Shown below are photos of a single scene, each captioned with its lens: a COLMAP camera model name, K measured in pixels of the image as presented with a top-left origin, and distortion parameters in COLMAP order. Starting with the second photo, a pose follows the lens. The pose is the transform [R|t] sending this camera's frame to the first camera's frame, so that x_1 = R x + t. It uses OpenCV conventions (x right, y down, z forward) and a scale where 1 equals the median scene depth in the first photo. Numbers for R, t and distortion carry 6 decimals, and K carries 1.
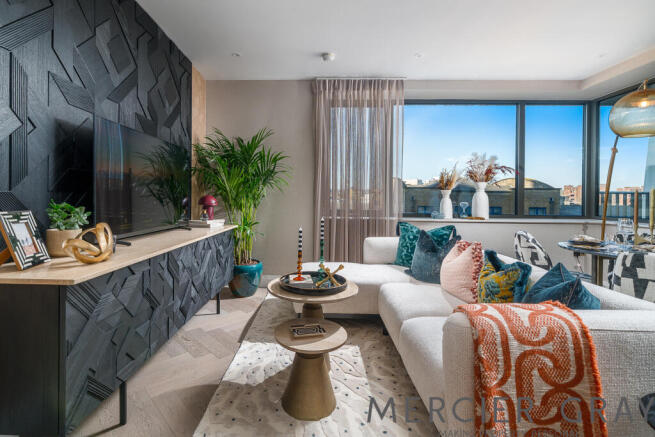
lens RADIAL K [[307.7, 0, 328.2], [0, 307.7, 196.7], [0, 0, 1]] dist [-0.001532, -0.000165]
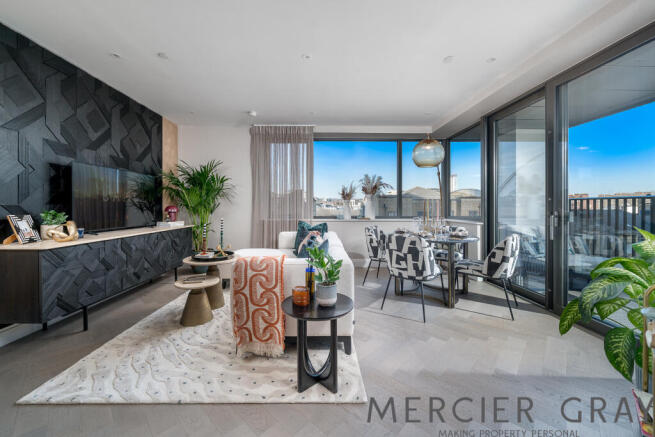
lens RADIAL K [[261.3, 0, 346.5], [0, 261.3, 203.9], [0, 0, 1]] dist [0.000017, 0.000019]
pose [[0.999331, -0.010071, 0.035153, 0.700469], [0.010187, 0.999943, -0.003122, 0.002837], [-0.035120, 0.003478, 0.999377, -0.514471]]
